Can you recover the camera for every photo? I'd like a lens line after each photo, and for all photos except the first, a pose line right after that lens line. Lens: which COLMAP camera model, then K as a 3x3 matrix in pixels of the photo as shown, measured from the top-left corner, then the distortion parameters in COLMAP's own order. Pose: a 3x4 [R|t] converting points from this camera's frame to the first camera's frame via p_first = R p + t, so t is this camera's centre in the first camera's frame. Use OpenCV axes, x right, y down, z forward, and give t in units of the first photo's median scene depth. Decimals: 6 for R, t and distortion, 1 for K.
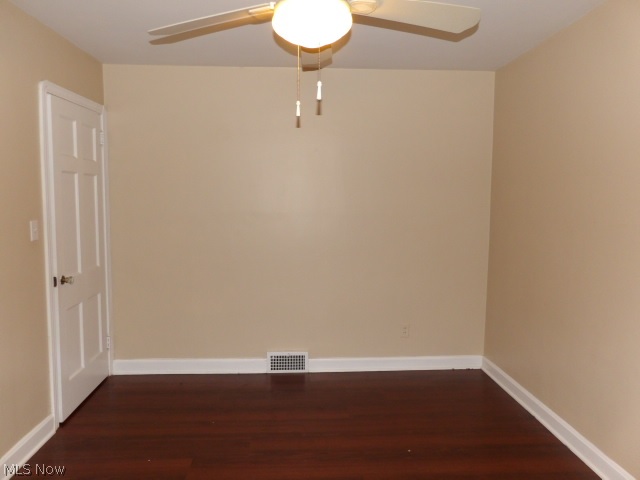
lens RADIAL K [[458.9, 0, 316.6], [0, 458.9, 237.4], [0, 0, 1]] dist [0.005733, 0.002550]
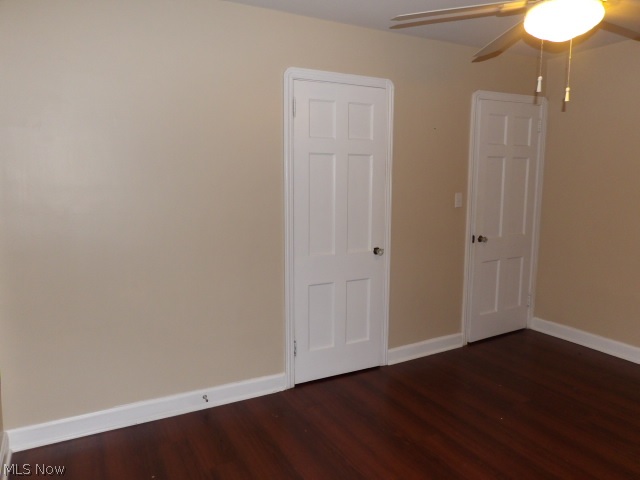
lens RADIAL K [[458.9, 0, 316.6], [0, 458.9, 237.4], [0, 0, 1]] dist [0.005733, 0.002550]
pose [[0.430224, 0.111831, -0.895768, 0.440404], [-0.072951, 0.993359, 0.088977, 0.004369], [0.899770, 0.027067, 0.435525, -0.010471]]
